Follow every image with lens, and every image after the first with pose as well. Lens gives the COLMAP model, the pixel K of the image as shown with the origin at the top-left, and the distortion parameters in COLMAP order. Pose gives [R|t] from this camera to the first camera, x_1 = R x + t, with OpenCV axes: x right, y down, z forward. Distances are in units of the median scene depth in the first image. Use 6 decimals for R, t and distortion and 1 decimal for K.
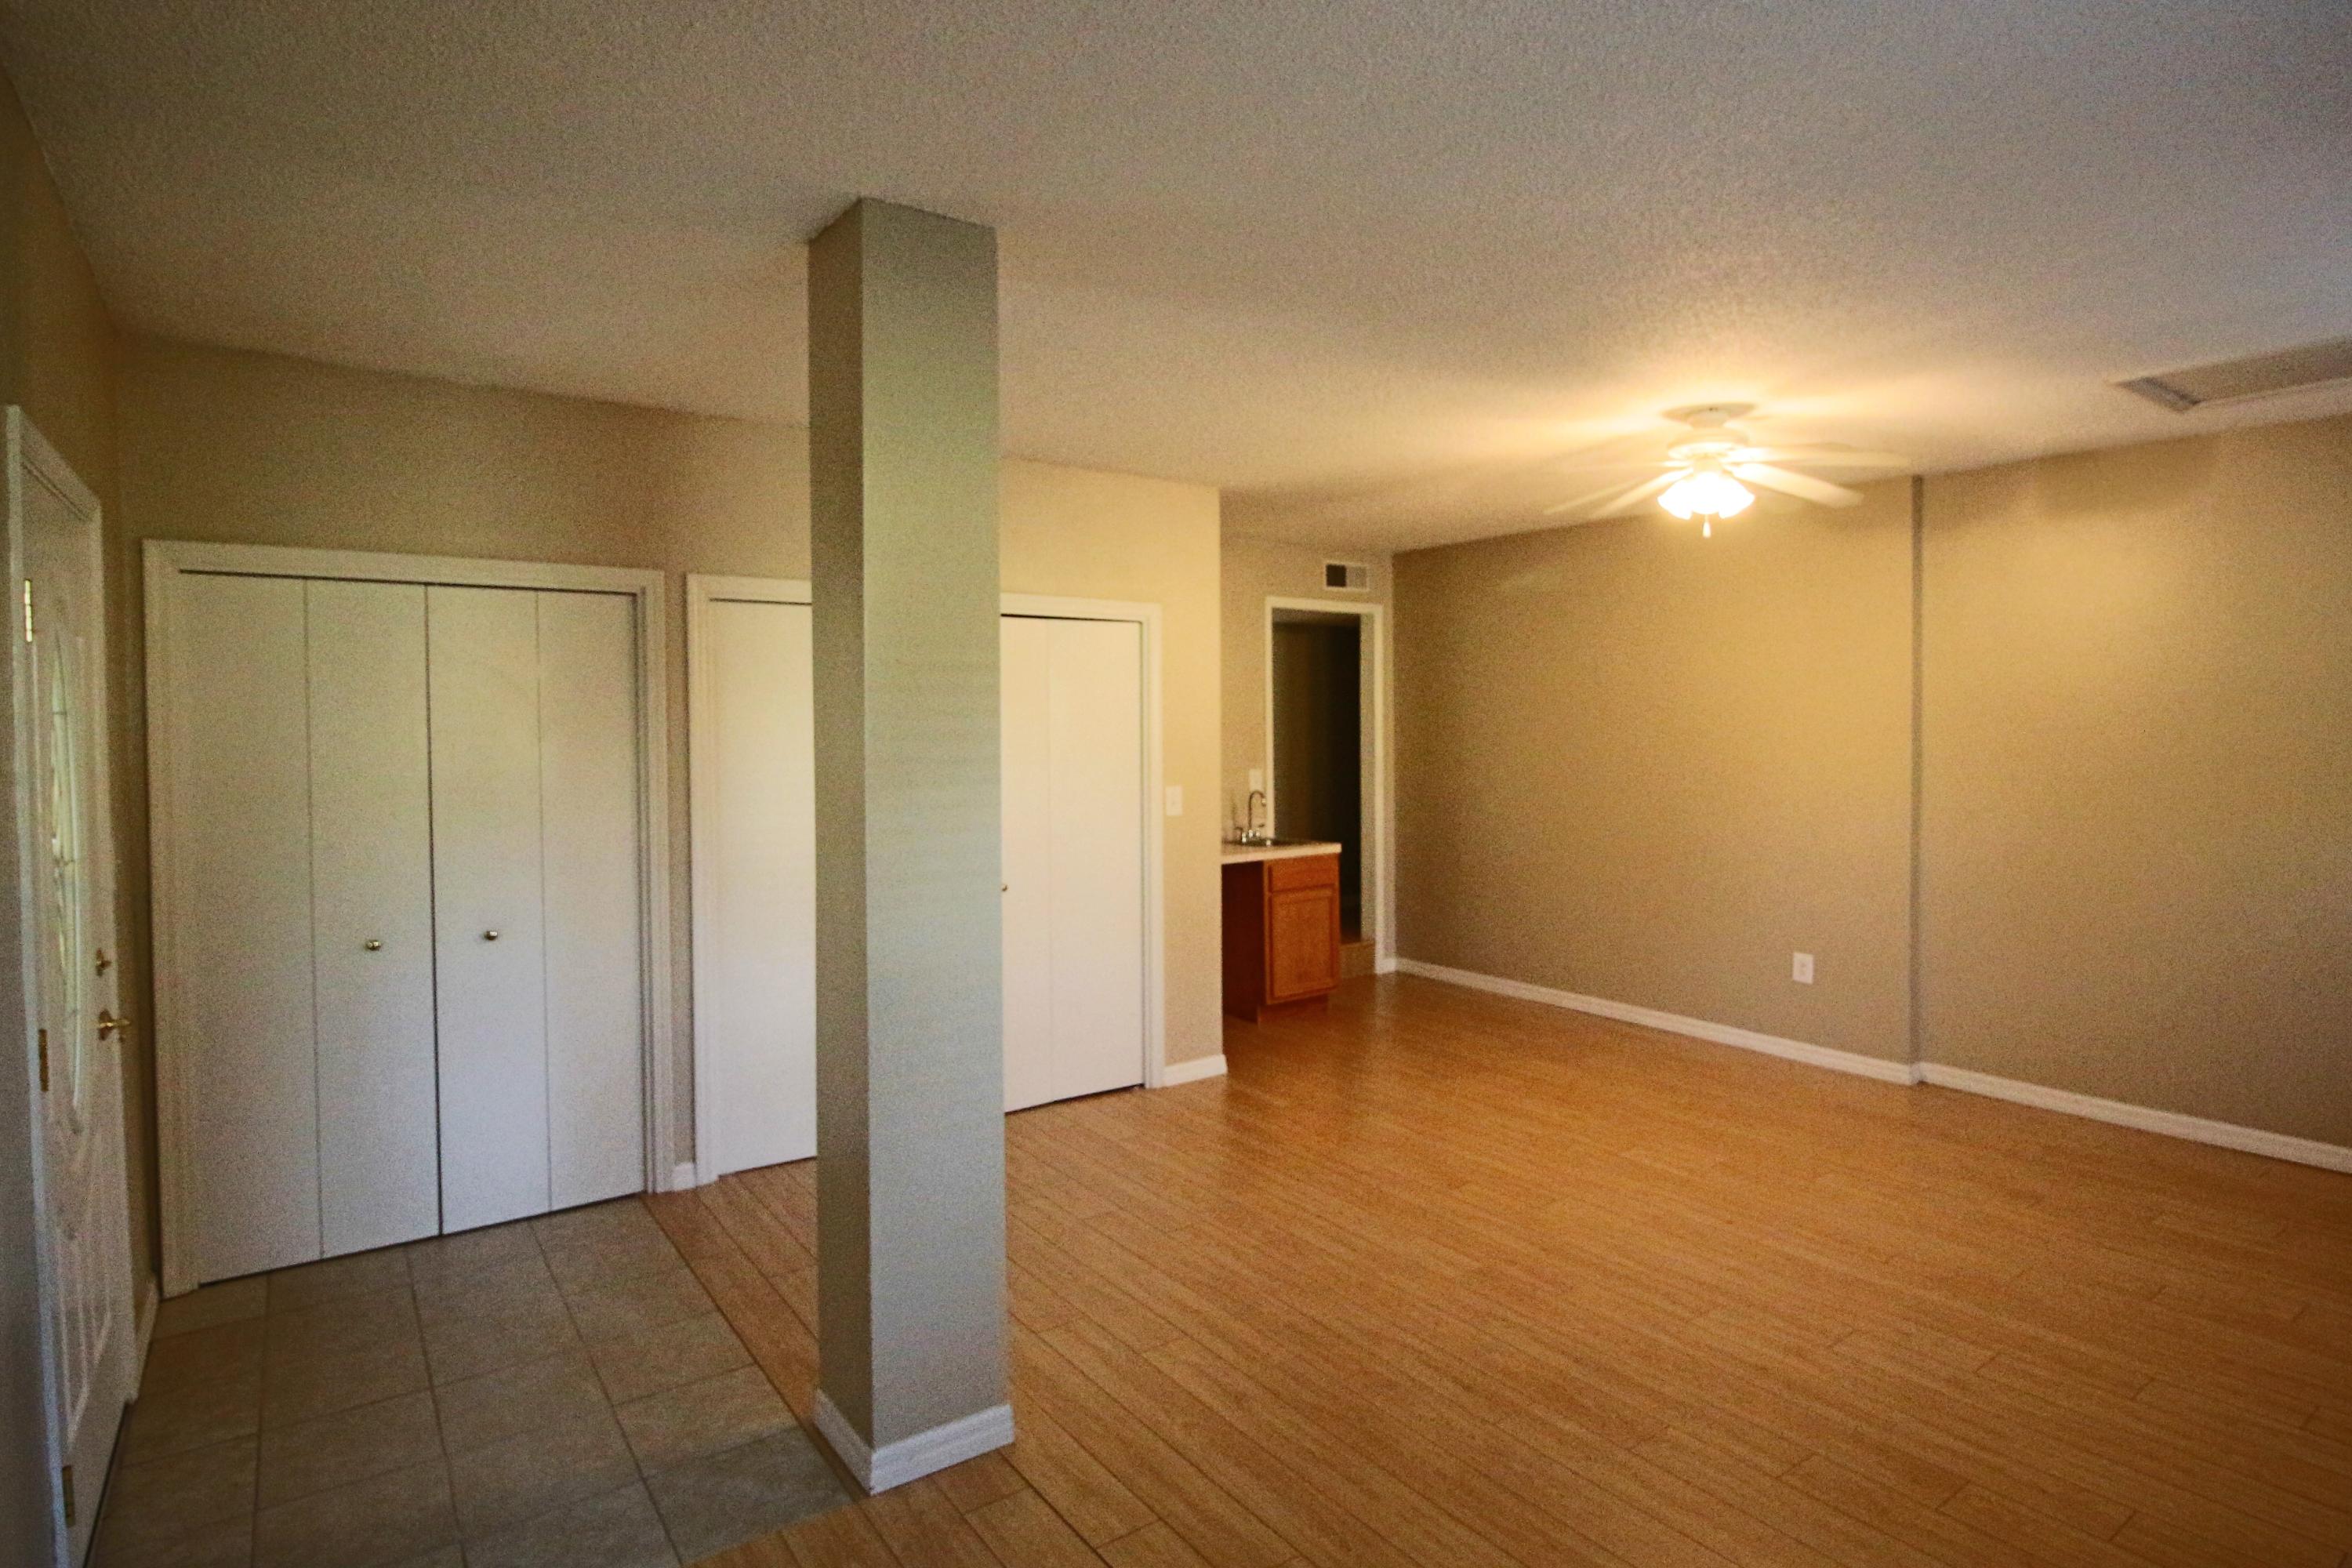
lens RADIAL K [[1224.7, 0, 1185.9], [0, 1224.7, 770.5], [0, 0, 1]] dist [-0.002578, -0.008422]
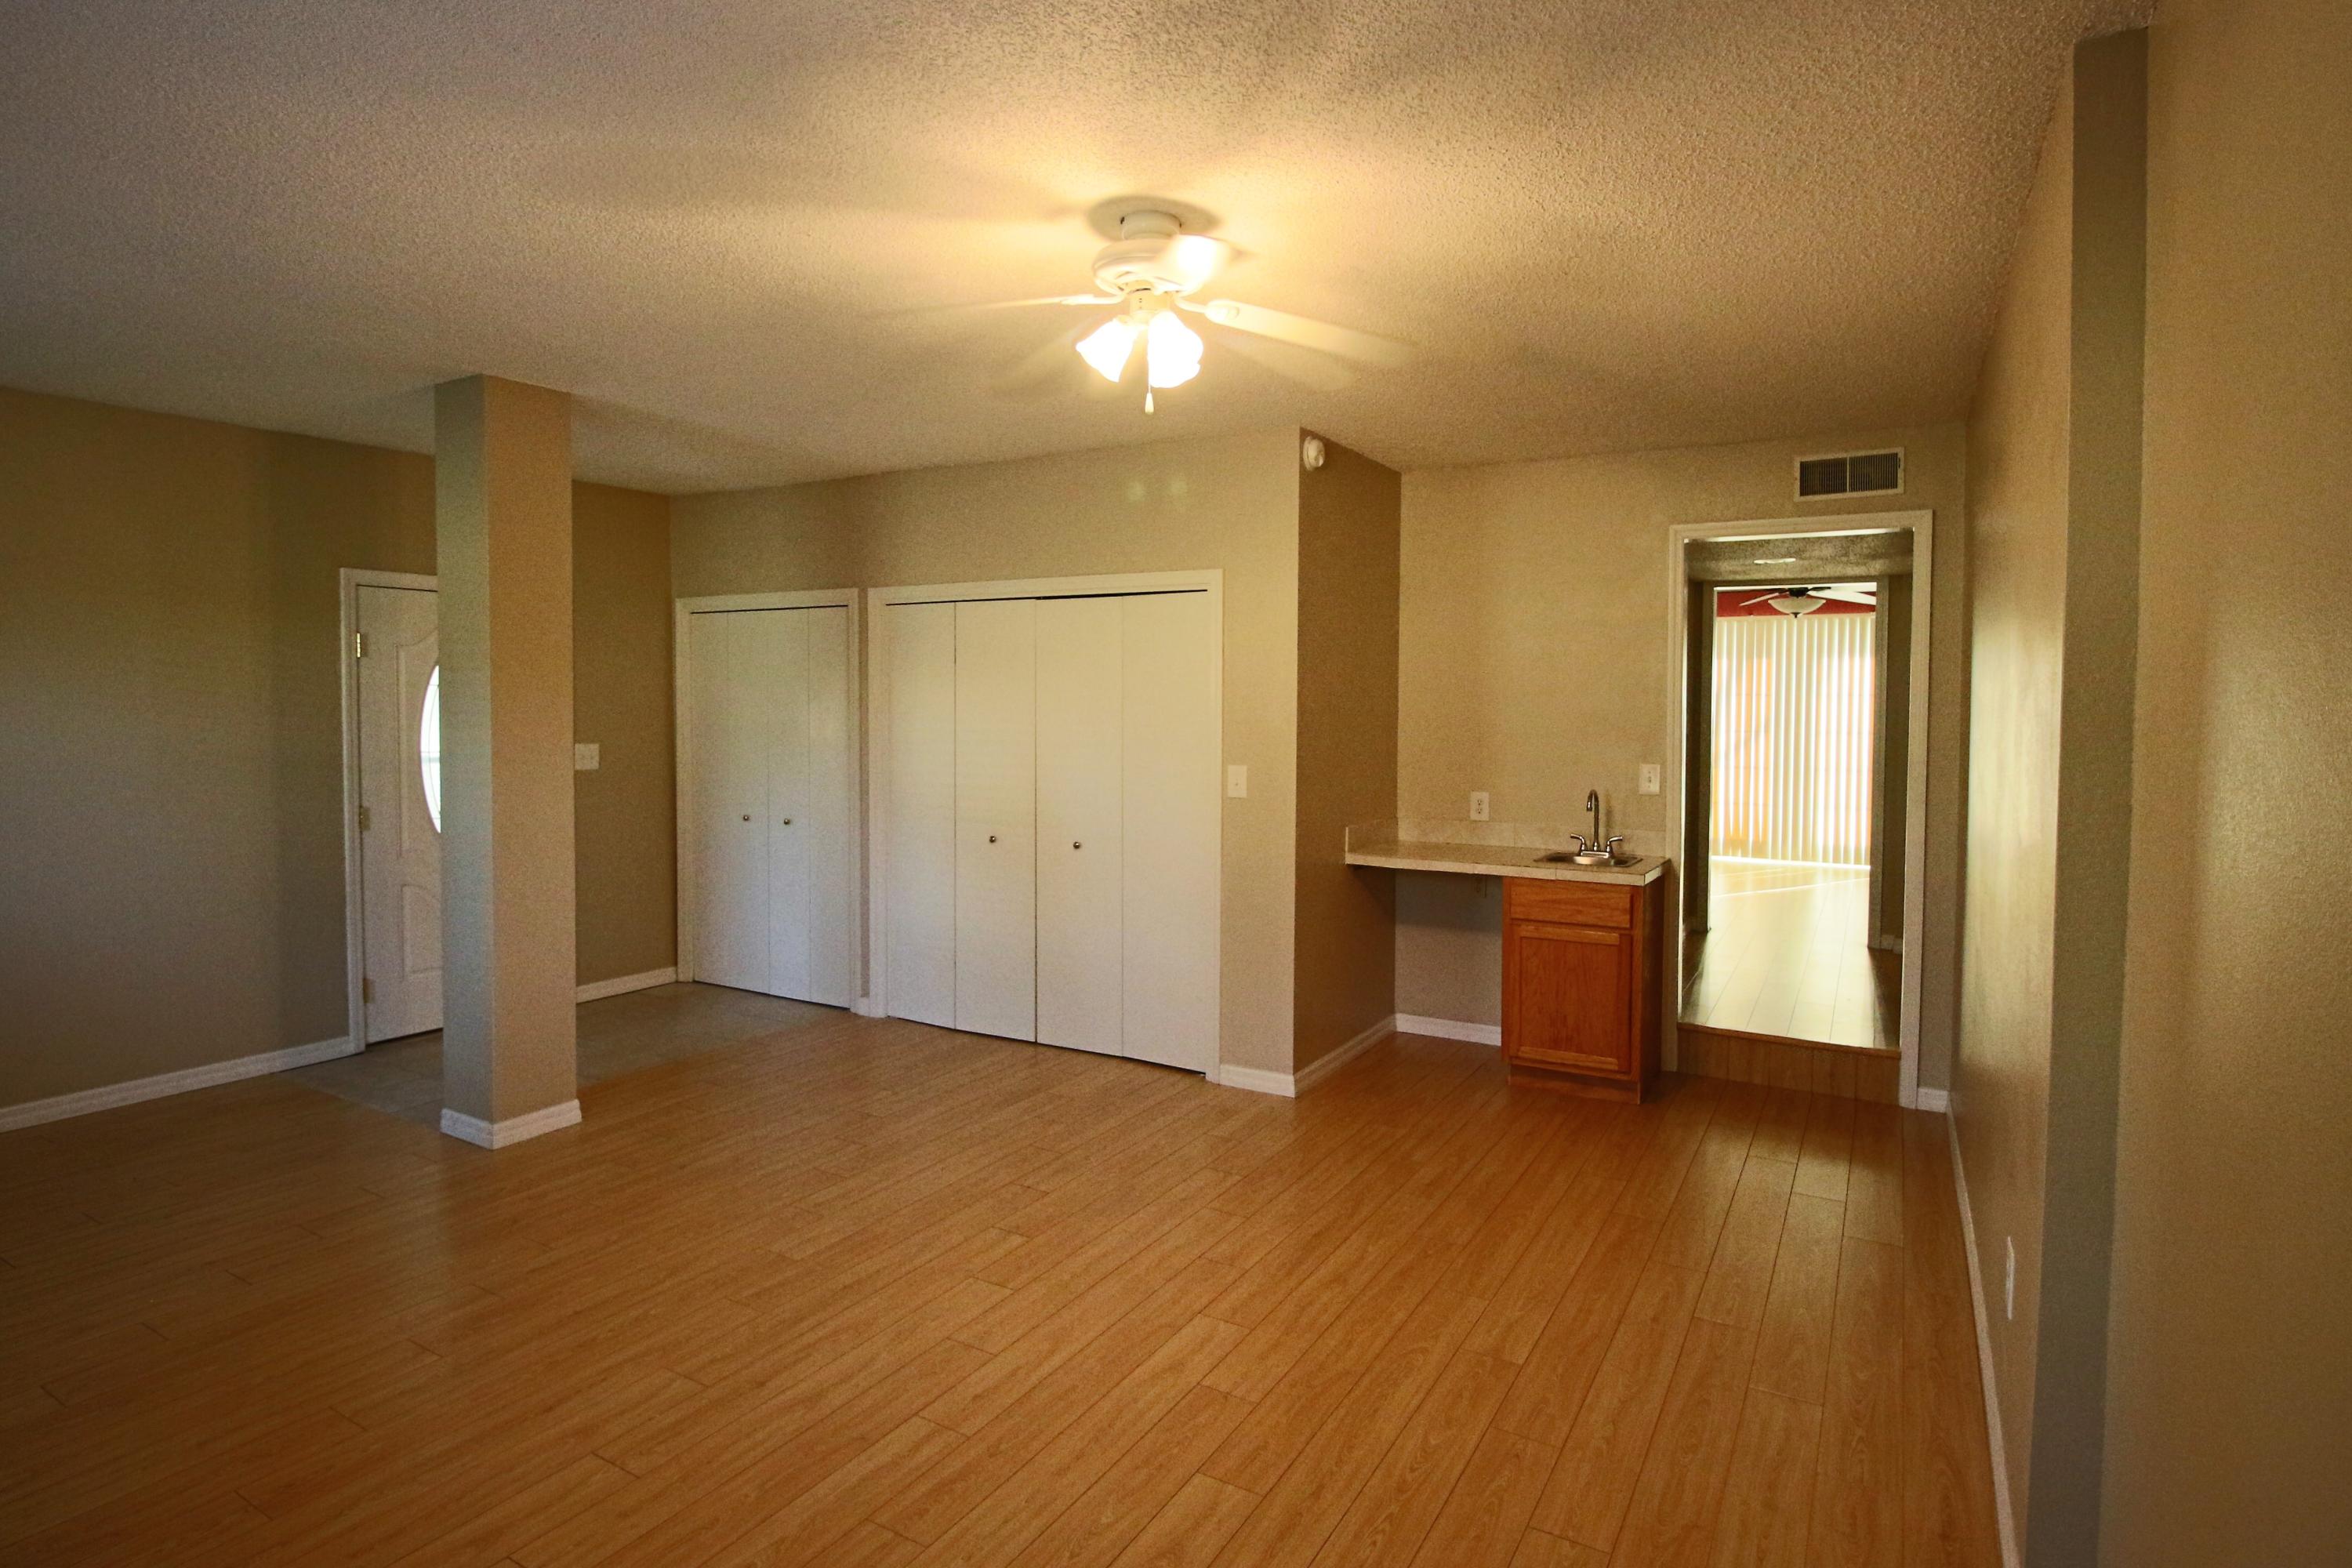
lens RADIAL K [[1224.7, 0, 1183.2], [0, 1224.7, 775.3], [0, 0, 1]] dist [-0.002578, -0.008422]
pose [[0.400430, 0.065379, -0.913992, 1.034523], [-0.044240, 0.997668, 0.051983, -0.032851], [0.915259, 0.019619, 0.402389, 0.749093]]
